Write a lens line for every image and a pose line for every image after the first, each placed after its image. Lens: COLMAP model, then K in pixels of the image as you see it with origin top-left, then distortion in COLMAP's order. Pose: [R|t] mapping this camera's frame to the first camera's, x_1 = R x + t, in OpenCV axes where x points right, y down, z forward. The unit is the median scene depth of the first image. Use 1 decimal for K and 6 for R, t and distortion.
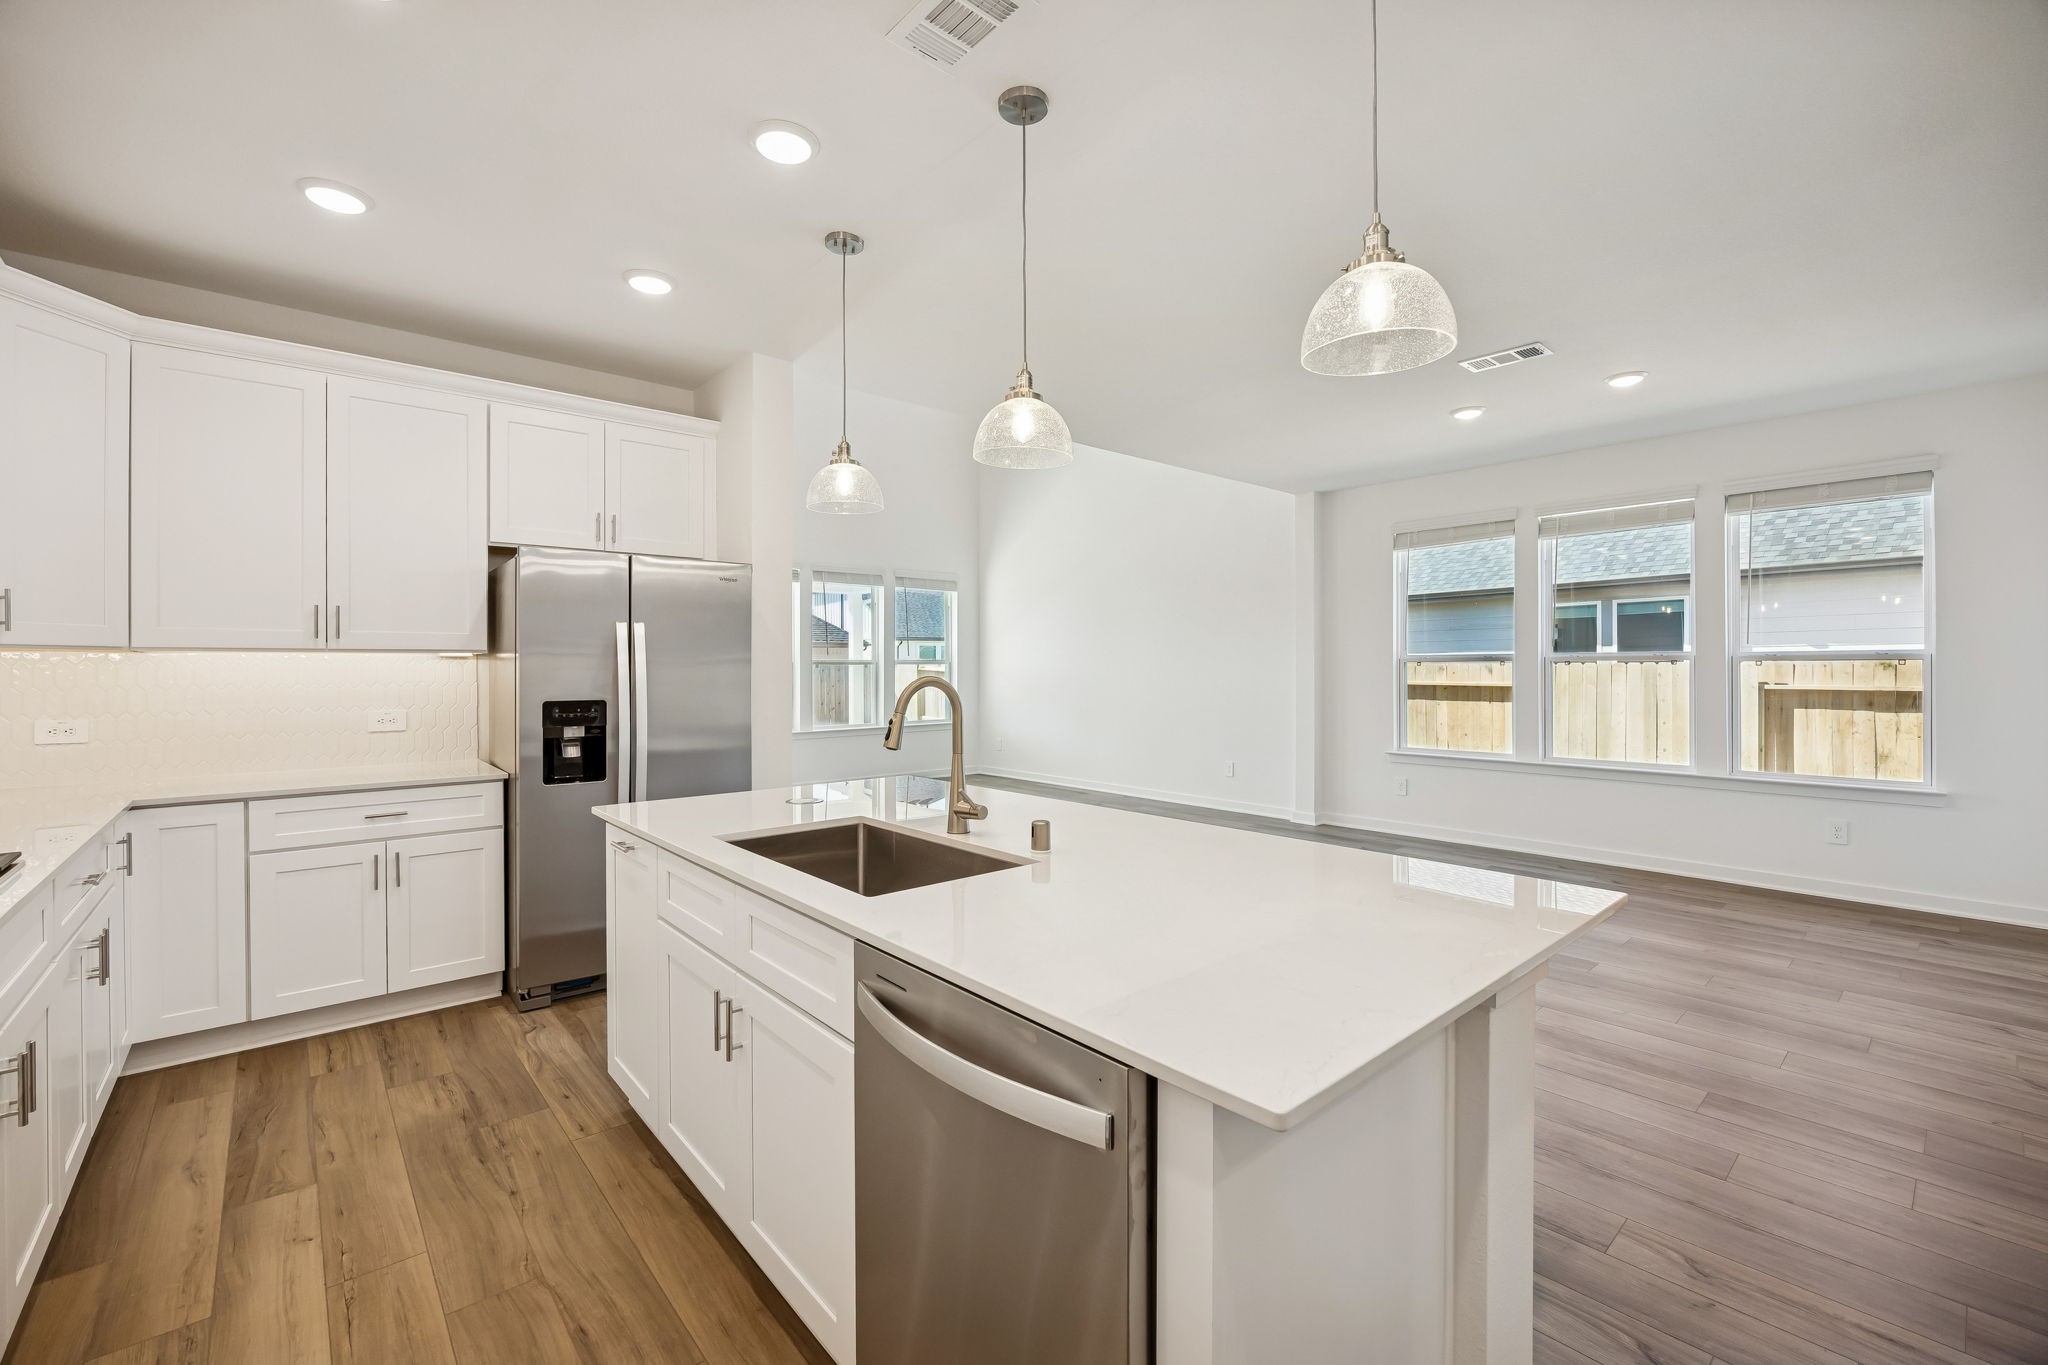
lens RADIAL K [[845.7, 0, 1018.9], [0, 845.7, 672.2], [0, 0, 1]] dist [-0.016271, -0.000038]
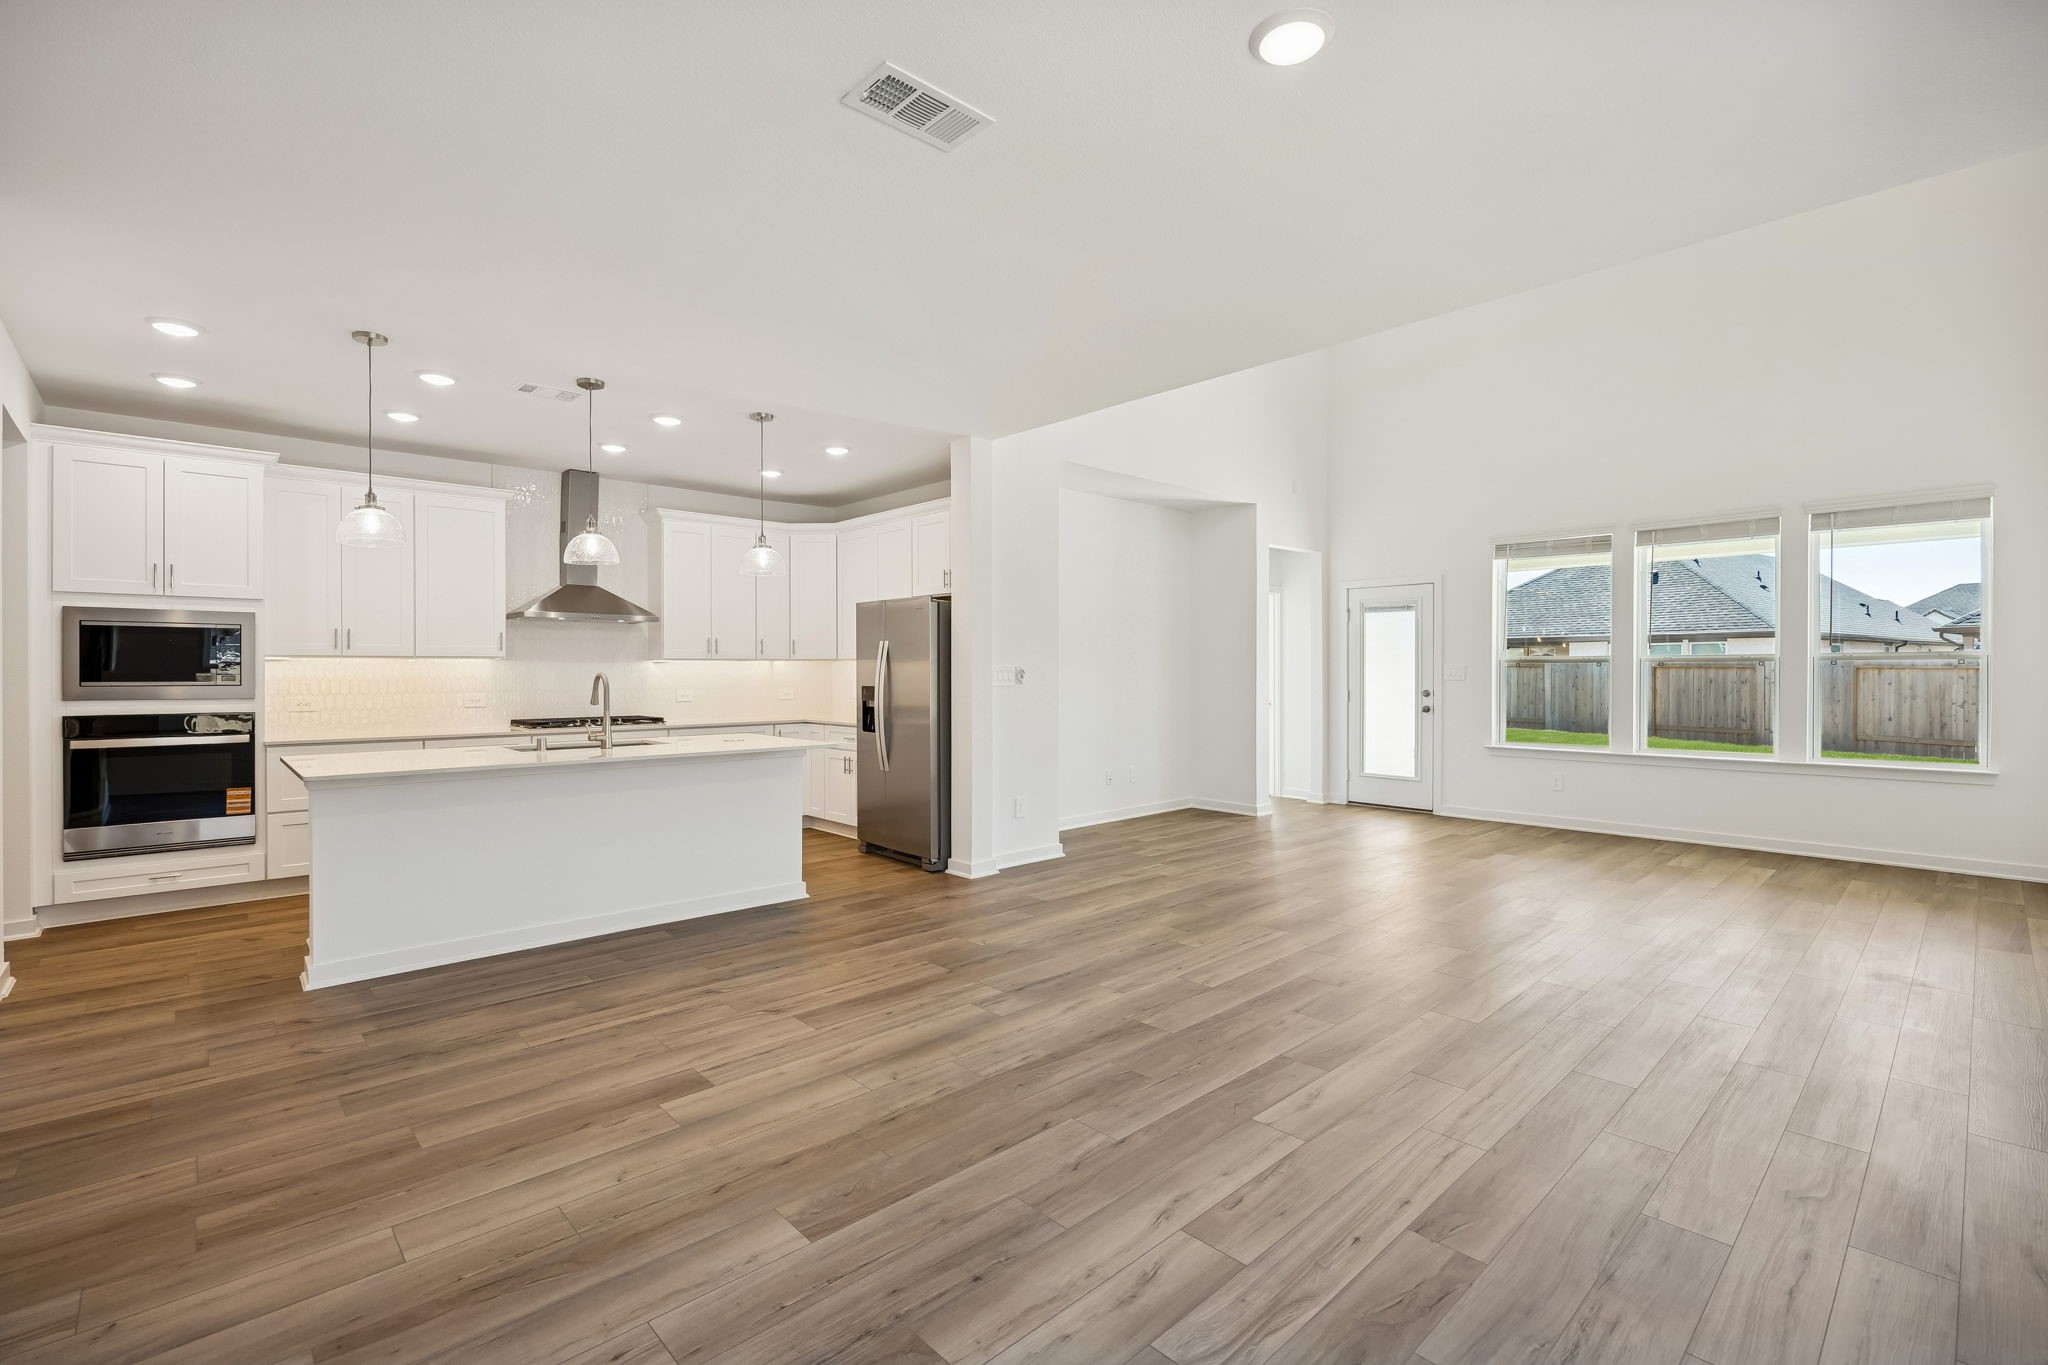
lens RADIAL K [[916.5, 0, 1026.8], [0, 916.5, 673.8], [0, 0, 1]] dist [-0.000992, -0.000158]
pose [[0.042496, 0.009842, -0.999048, 0.972135], [-0.005228, 0.999940, 0.009628, -0.008608], [0.999083, 0.004814, 0.042545, 0.851412]]
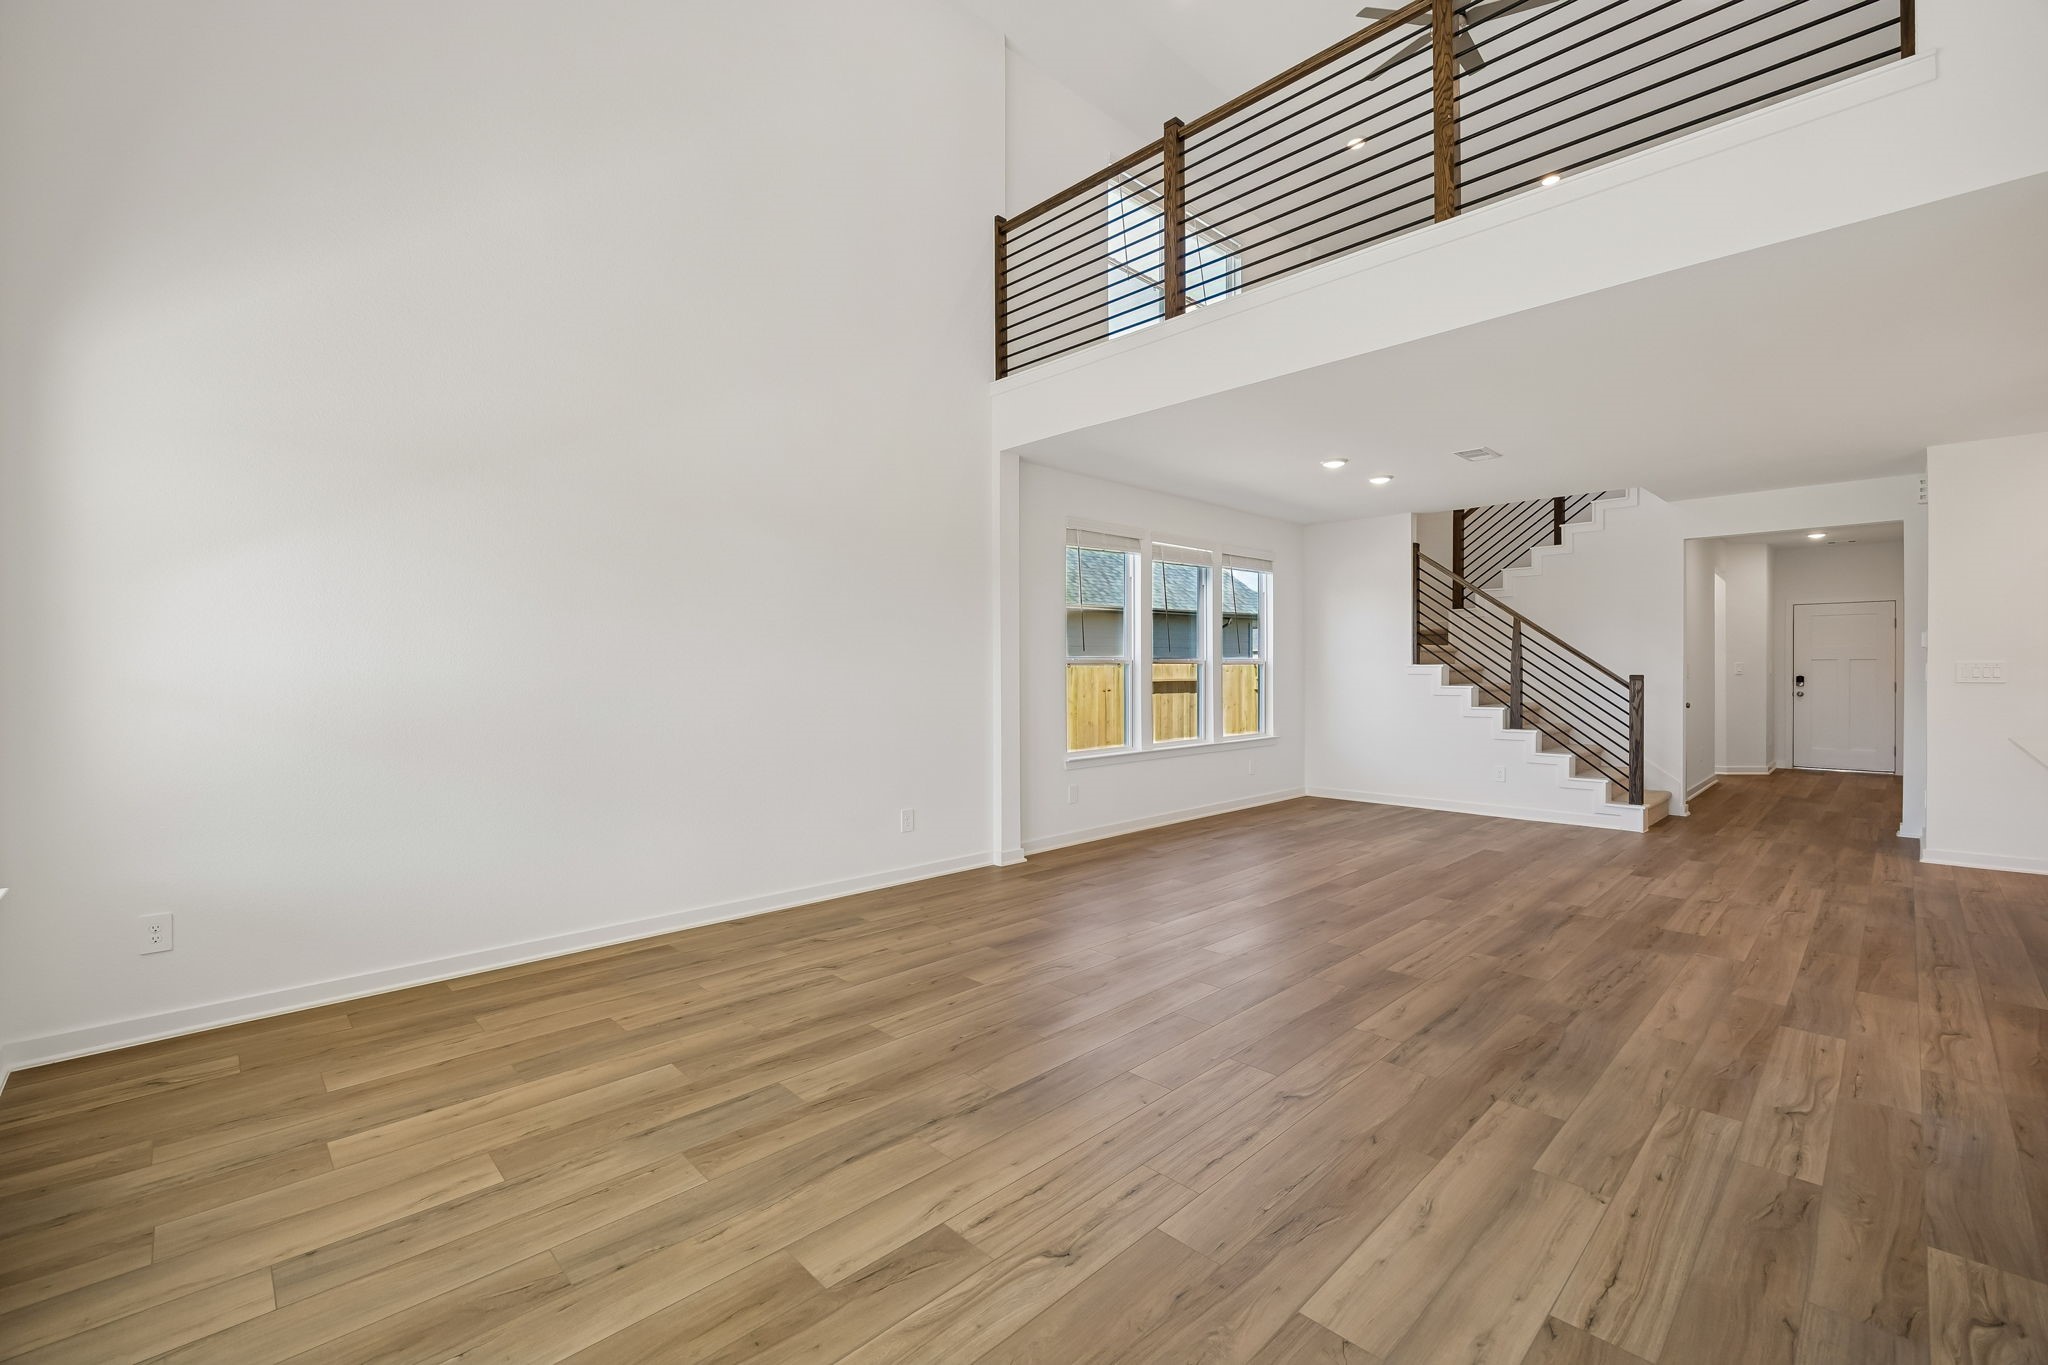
lens RADIAL K [[867.7, 0, 1018.5], [0, 867.7, 673.6], [0, 0, 1]] dist [-0.000131, -0.000029]
pose [[-0.057428, -0.004253, 0.998341, -0.719422], [0.007221, 0.999963, 0.004675, -0.006897], [-0.998324, 0.007477, -0.057395, 1.537482]]
